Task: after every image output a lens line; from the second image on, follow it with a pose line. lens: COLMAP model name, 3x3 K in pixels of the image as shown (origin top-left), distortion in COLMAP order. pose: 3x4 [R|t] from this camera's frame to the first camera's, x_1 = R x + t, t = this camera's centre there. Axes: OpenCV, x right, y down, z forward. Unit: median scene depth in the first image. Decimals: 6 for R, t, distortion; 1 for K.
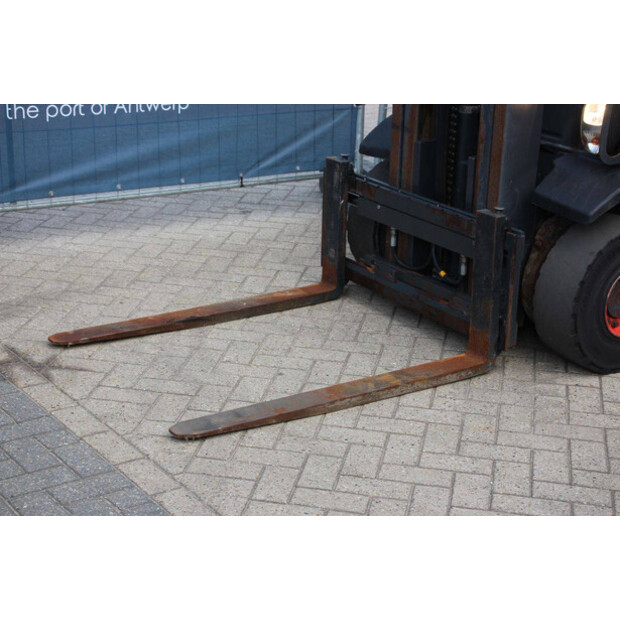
lens RADIAL K [[1313.9, 0, 312.8], [0, 1313.9, 304.5], [0, 0, 1]] dist [0.356573, 0.000000]
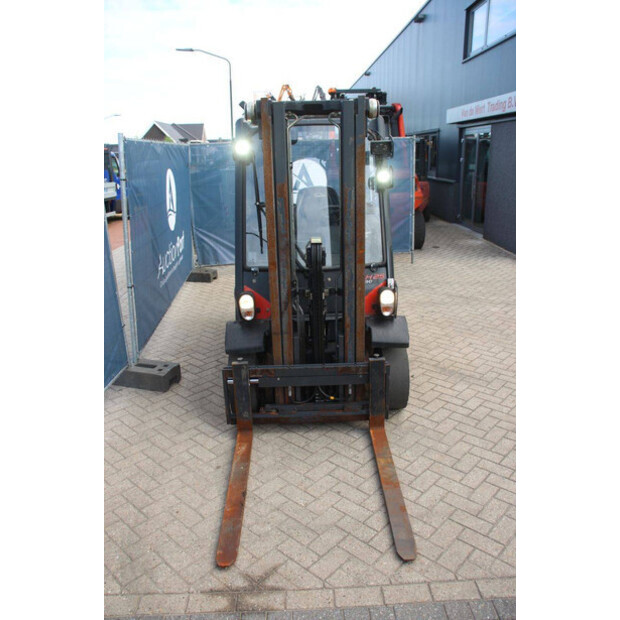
lens RADIAL K [[506.7, 0, 310.3], [0, 506.7, 309.3], [0, 0, 1]] dist [-0.151661, 0.121598]
pose [[0.535287, -0.293178, 0.792158, -0.466283], [0.309708, 0.940639, 0.138851, -0.259782], [-0.785843, 0.171013, 0.594311, 0.592299]]
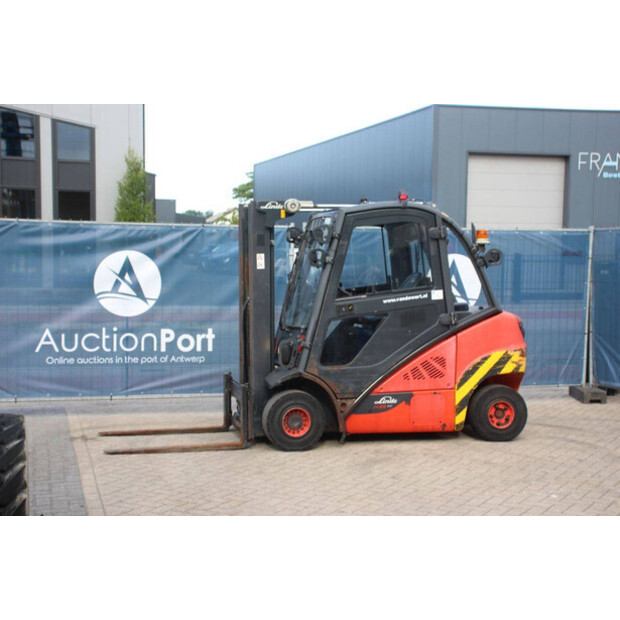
lens RADIAL K [[994.5, 0, 309.1], [0, 994.5, 309.8], [0, 0, 1]] dist [0.169905, 0.000000]
pose [[0.943608, -0.008039, -0.330966, 0.875392], [-0.086174, 0.959281, -0.268988, 0.296943], [0.319652, 0.282340, 0.904493, -0.767541]]
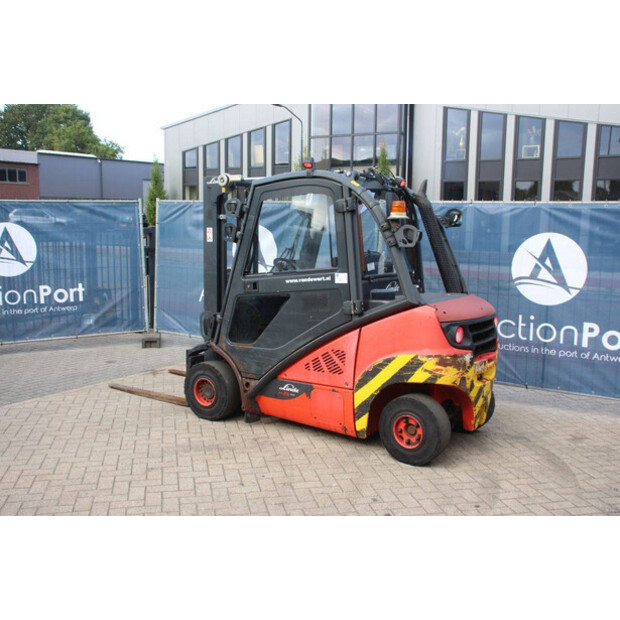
lens RADIAL K [[669.2, 0, 315.3], [0, 669.2, 311.2], [0, 0, 1]] dist [-0.030031, 0.000000]
pose [[0.384546, 0.096423, -0.918056, 1.485612], [-0.309817, 0.950324, -0.029961, -0.178279], [0.869562, 0.295951, 0.395317, 0.604274]]
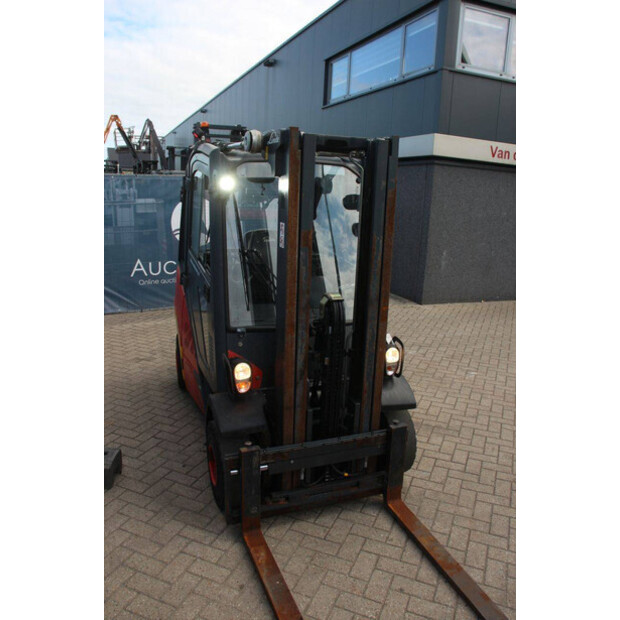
lens RADIAL K [[506.7, 0, 311.8], [0, 506.7, 312.0], [0, 0, 1]] dist [-0.151661, 0.121598]
pose [[0.212502, -0.250635, 0.944471, -0.461443], [0.290254, 0.939112, 0.183907, -0.350772], [-0.933057, 0.235056, 0.272311, 0.848563]]
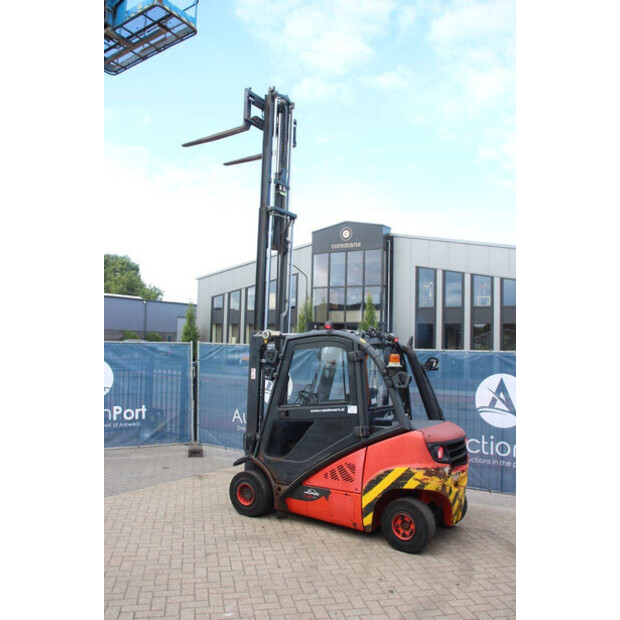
lens RADIAL K [[548.7, 0, 315.9], [0, 548.7, 305.4], [0, 0, 1]] dist [-0.134718, 0.120400]
pose [[0.390983, -0.097012, -0.915271, 1.595563], [-0.320084, 0.918027, -0.234037, -0.177883], [0.862947, 0.384468, 0.327881, 0.498297]]
